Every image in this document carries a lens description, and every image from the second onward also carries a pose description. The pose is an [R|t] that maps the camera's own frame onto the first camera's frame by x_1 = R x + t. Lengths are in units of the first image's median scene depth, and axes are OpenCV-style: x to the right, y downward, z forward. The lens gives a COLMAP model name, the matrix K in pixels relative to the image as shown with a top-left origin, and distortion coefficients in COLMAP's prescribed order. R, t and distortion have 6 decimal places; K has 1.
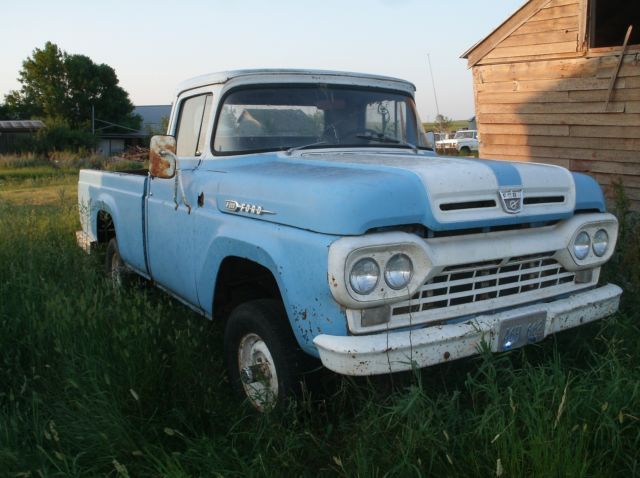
lens RADIAL K [[655.1, 0, 322.0], [0, 655.1, 251.1], [0, 0, 1]] dist [-0.265932, 0.349653]
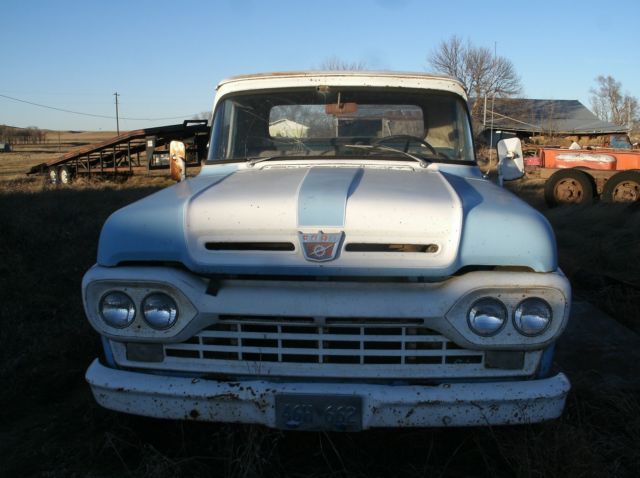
lens RADIAL K [[520.0, 0, 320.0], [0, 520.0, 239.0], [0, 0, 1]] dist [-0.148106, 0.001553]
pose [[0.813626, 0.064385, -0.577812, 0.613043], [-0.101645, 0.994295, -0.032335, -0.060208], [0.572434, 0.085040, 0.815529, 0.441822]]
